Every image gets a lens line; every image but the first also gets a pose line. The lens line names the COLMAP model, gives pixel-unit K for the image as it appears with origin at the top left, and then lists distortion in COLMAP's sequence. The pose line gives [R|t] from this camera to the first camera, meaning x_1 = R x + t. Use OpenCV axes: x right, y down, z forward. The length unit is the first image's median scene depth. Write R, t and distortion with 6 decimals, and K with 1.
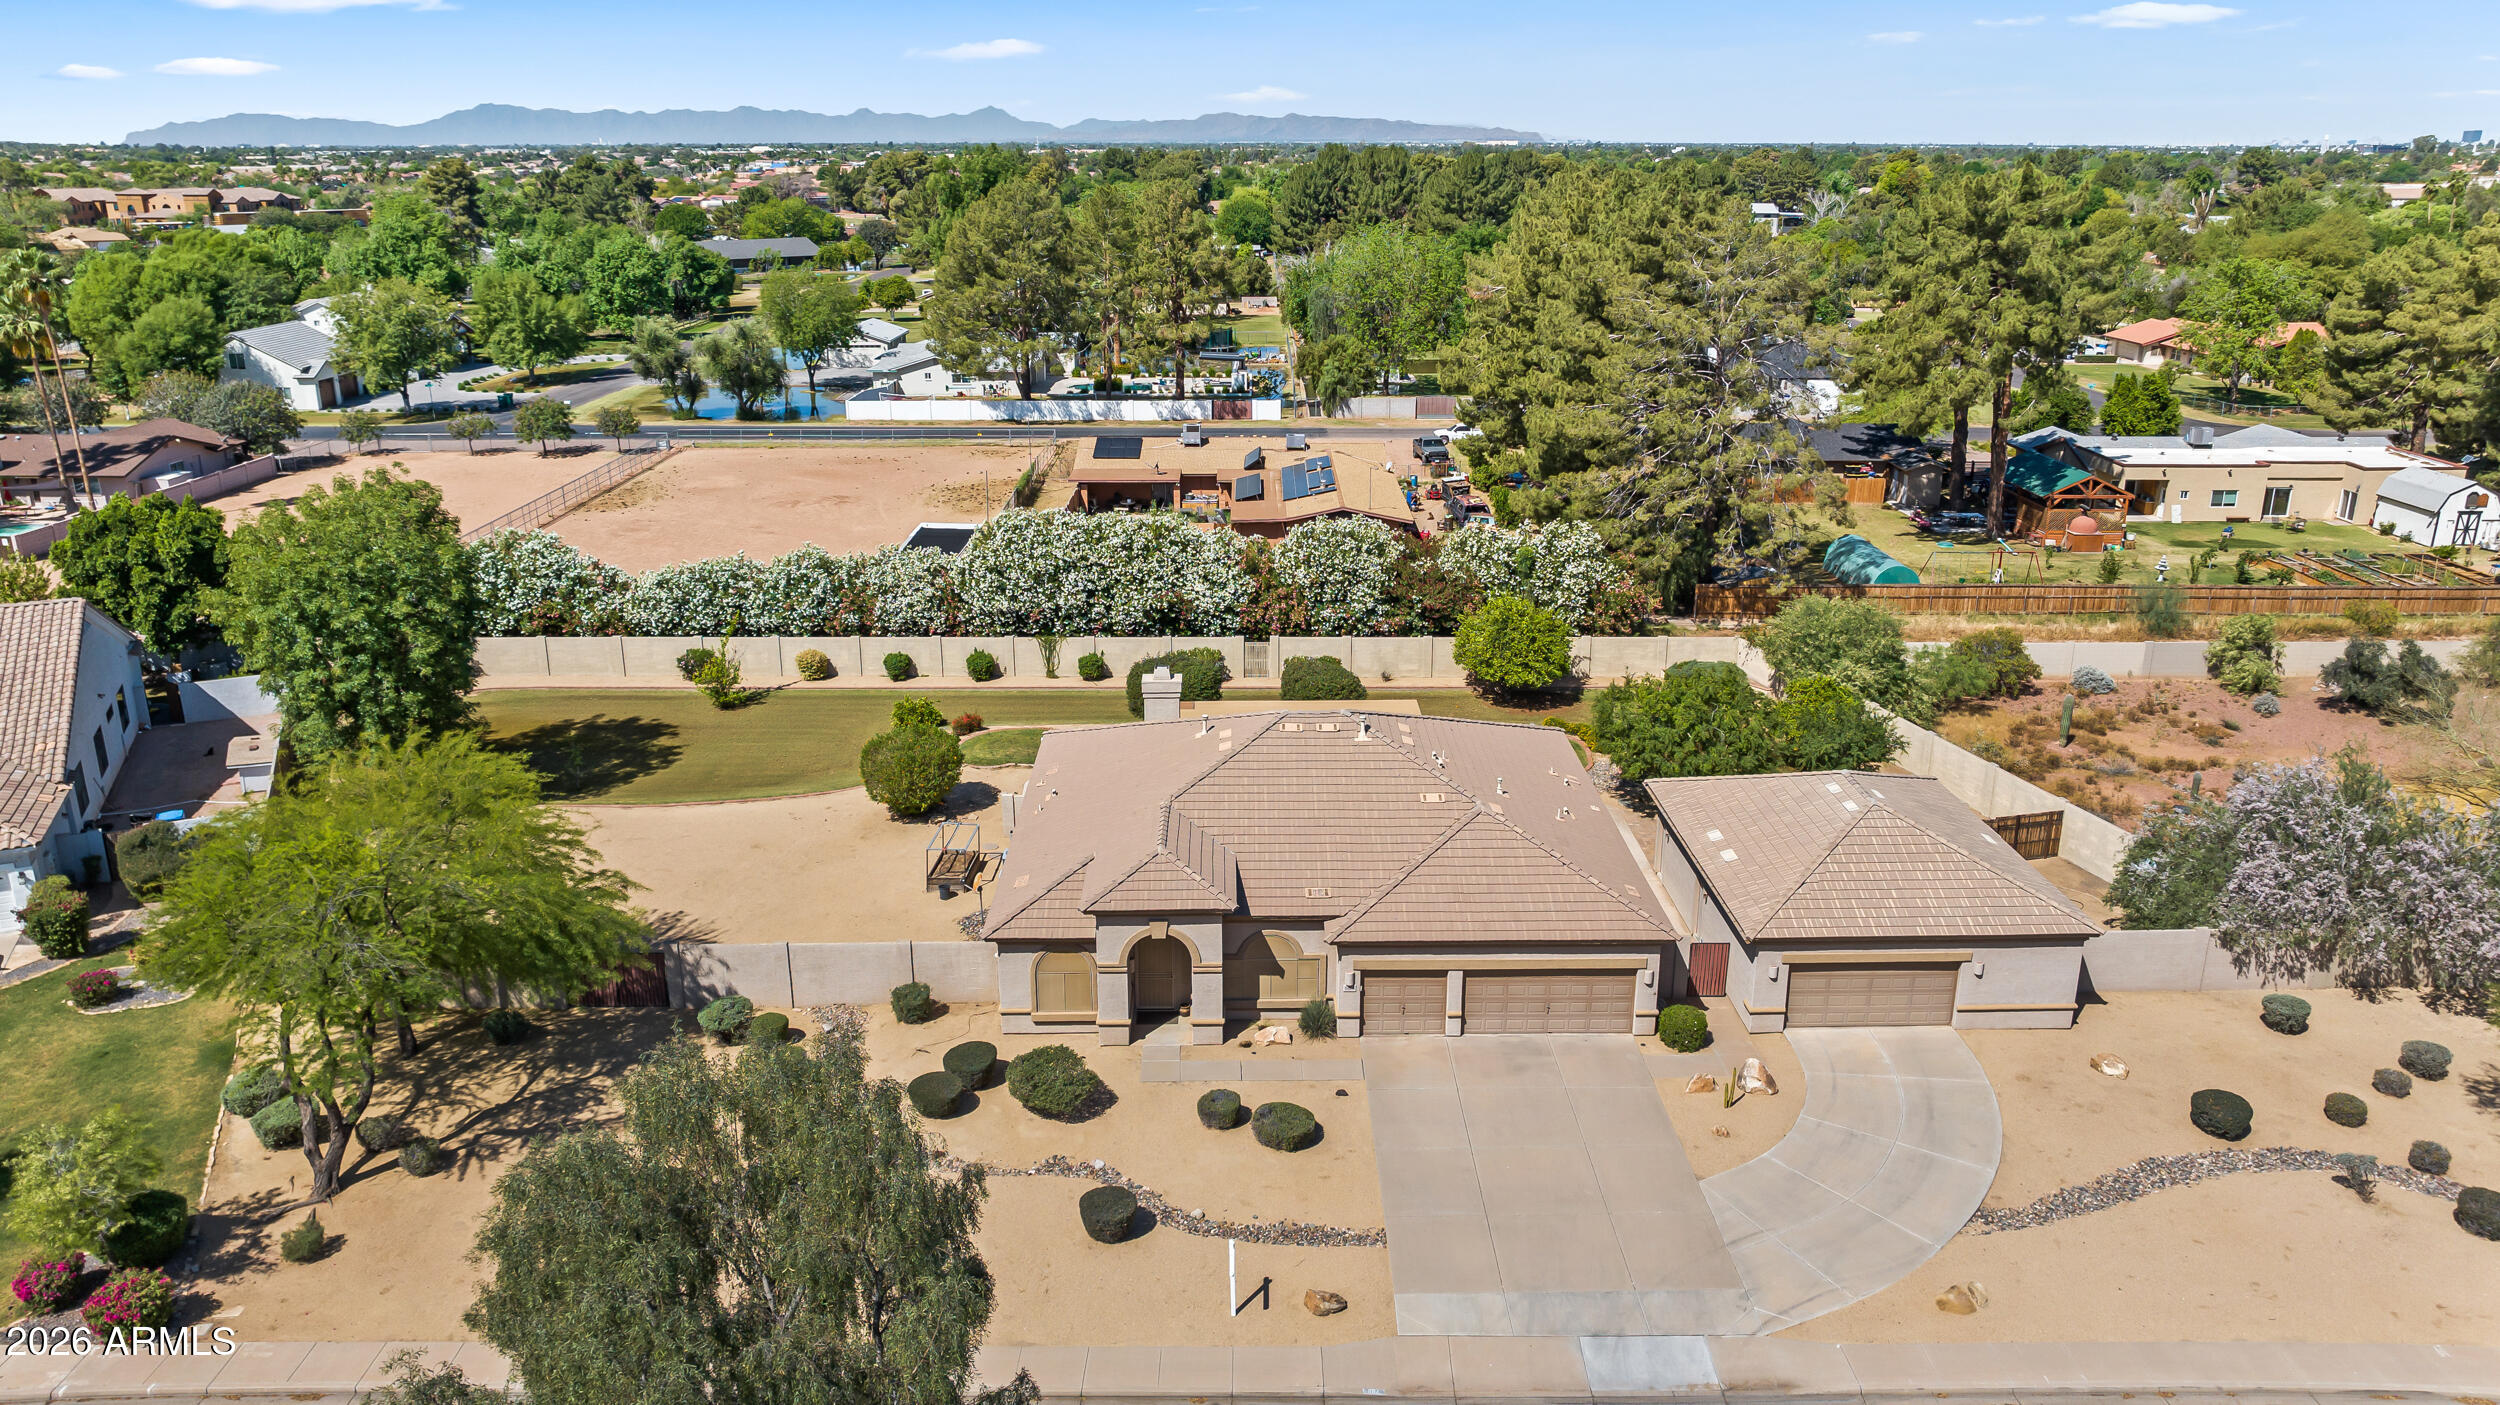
lens RADIAL K [[1737.4, 0, 1250.0], [0, 1737.4, 702.5], [0, 0, 1]] dist [-0.020834, -0.002079]
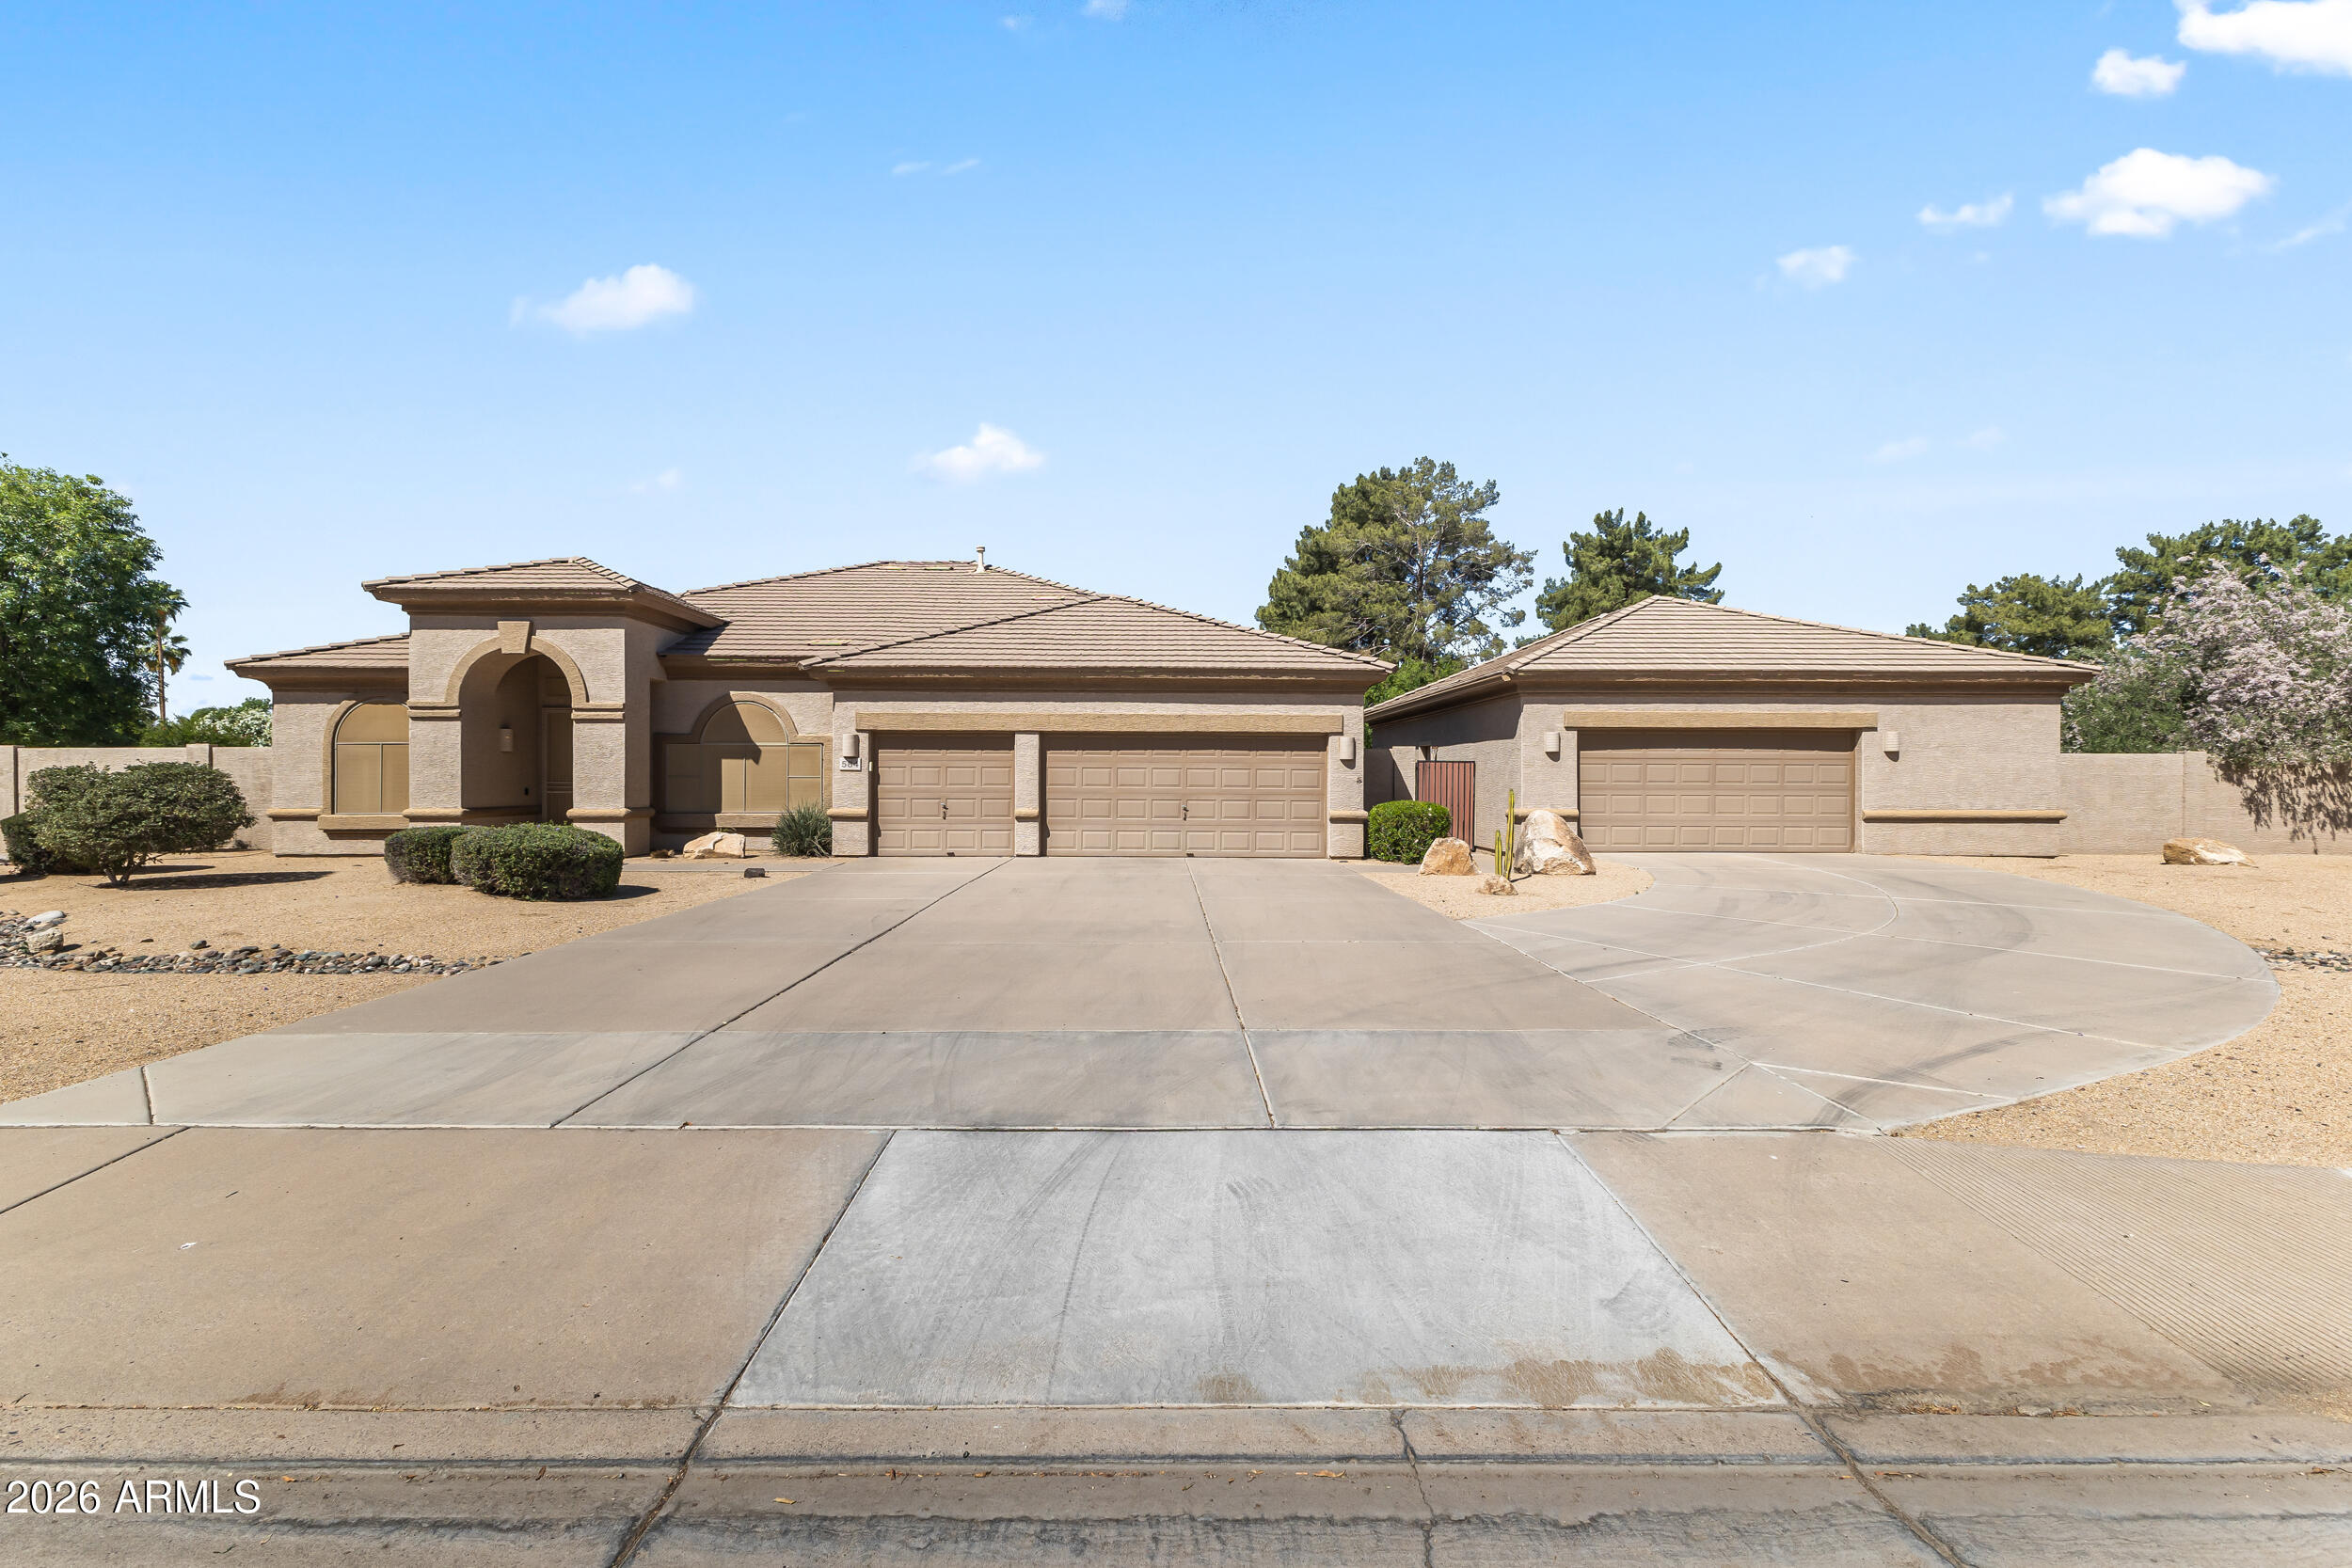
lens RADIAL K [[1009.0, 0, 1178.4], [0, 1009.0, 779.9], [0, 0, 1]] dist [0.007879, 0.000430]
pose [[0.999823, 0.010496, 0.015587, 0.165314], [-0.005361, 0.954323, -0.298730, 0.273777], [-0.018010, 0.298594, 0.954210, 0.667692]]
